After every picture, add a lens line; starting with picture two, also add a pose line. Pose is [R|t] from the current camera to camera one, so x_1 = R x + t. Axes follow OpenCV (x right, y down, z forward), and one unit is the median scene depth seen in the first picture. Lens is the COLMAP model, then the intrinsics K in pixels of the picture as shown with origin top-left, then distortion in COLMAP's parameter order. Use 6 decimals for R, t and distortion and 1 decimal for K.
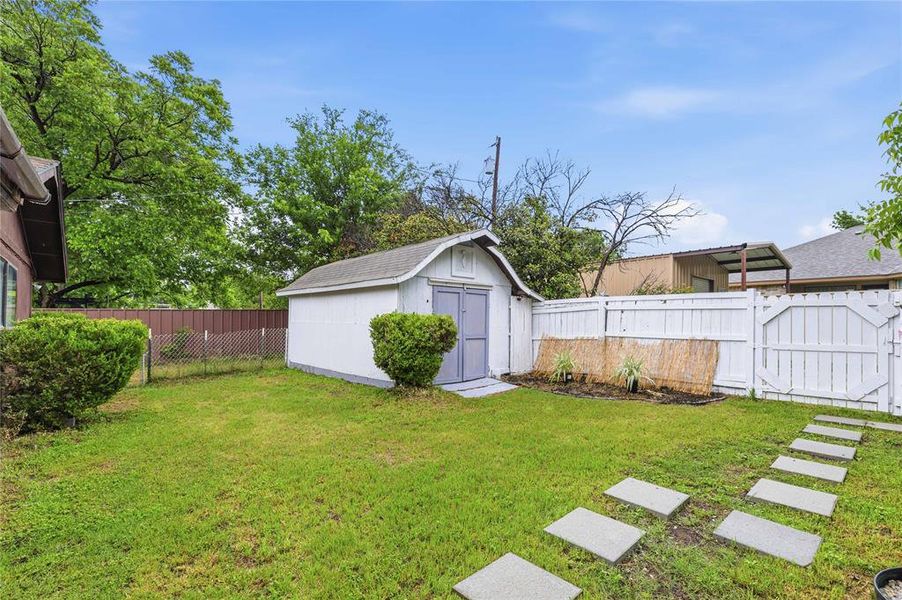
lens RADIAL K [[392.2, 0, 451.0], [0, 392.2, 300.0], [0, 0, 1]] dist [-0.000190, 0.000108]
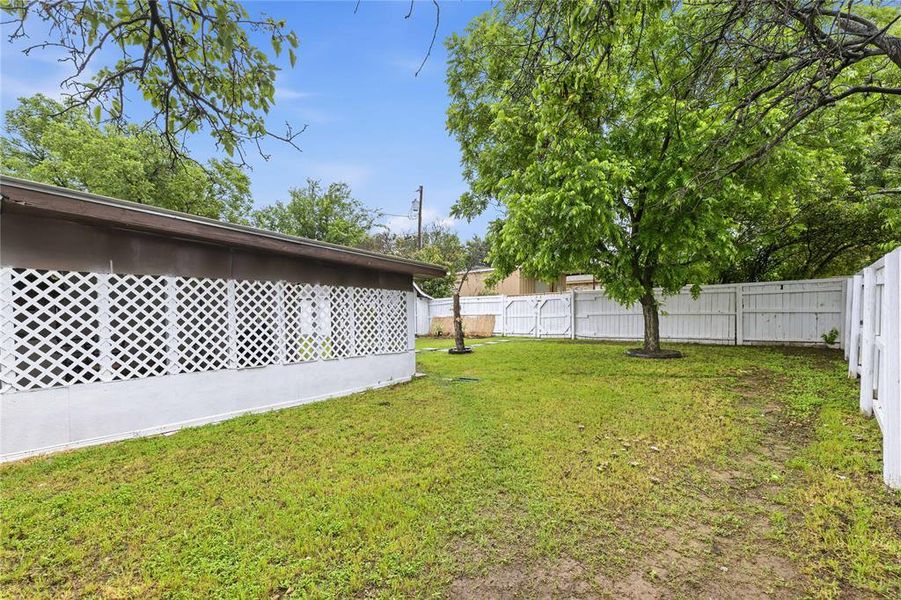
lens RADIAL K [[391.8, 0, 450.5], [0, 391.8, 300.0], [0, 0, 1]] dist [-0.000190, 0.000108]
pose [[0.990612, -0.023128, 0.134736, 0.027505], [0.018779, 0.999263, 0.033466, -0.039092], [-0.135411, -0.030622, 0.990316, -0.681668]]
